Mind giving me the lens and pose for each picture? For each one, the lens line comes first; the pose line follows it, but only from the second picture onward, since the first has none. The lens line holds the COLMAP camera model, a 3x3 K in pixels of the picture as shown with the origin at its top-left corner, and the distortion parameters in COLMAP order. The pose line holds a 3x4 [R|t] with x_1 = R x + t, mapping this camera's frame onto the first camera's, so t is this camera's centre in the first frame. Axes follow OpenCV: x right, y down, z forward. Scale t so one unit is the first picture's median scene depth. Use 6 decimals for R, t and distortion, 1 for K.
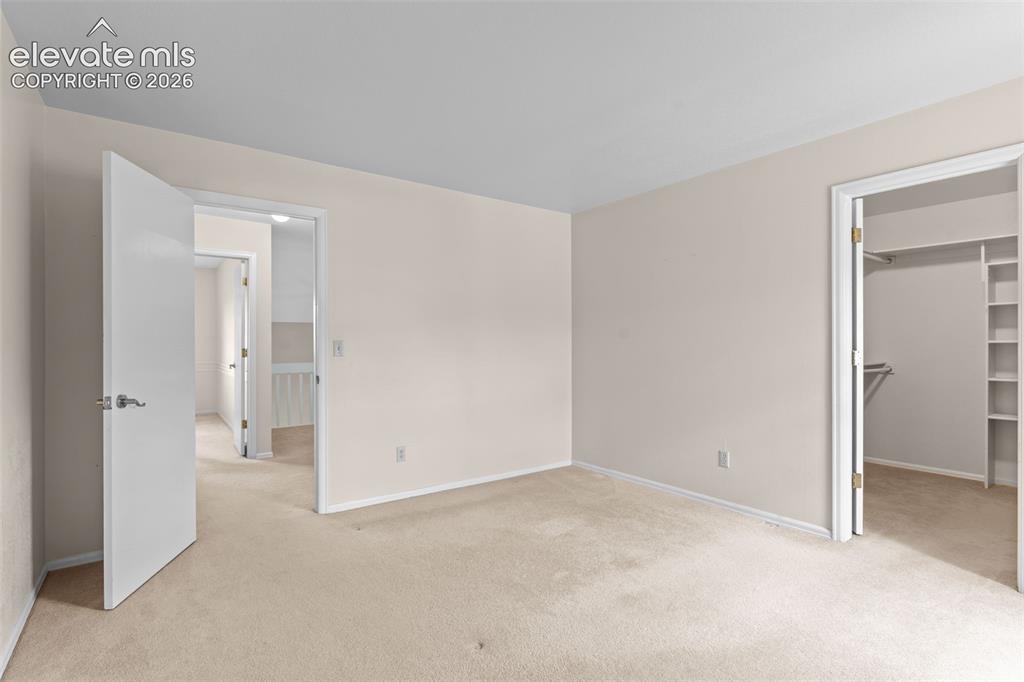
lens RADIAL K [[491.9, 0, 512.4], [0, 491.9, 342.9], [0, 0, 1]] dist [0.004640, 0.000726]
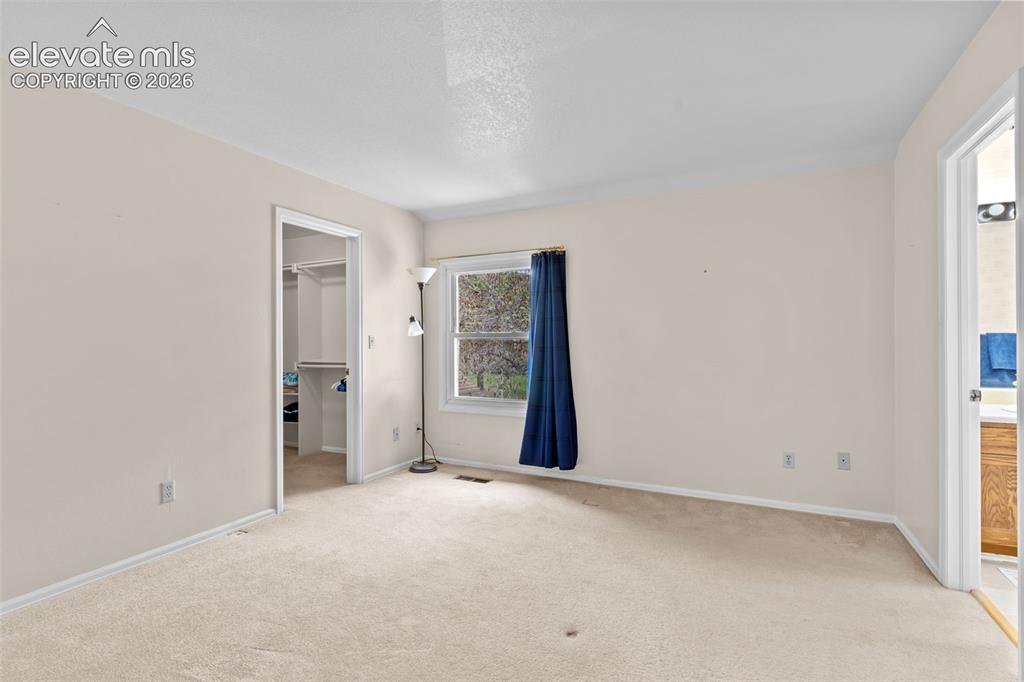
lens RADIAL K [[491.9, 0, 512.2], [0, 491.9, 338.9], [0, 0, 1]] dist [0.004640, 0.000726]
pose [[-0.447373, 0.008265, 0.894309, -0.522064], [0.008429, 0.999952, -0.005025, 0.001621], [-0.894308, 0.005290, -0.447421, 0.864411]]
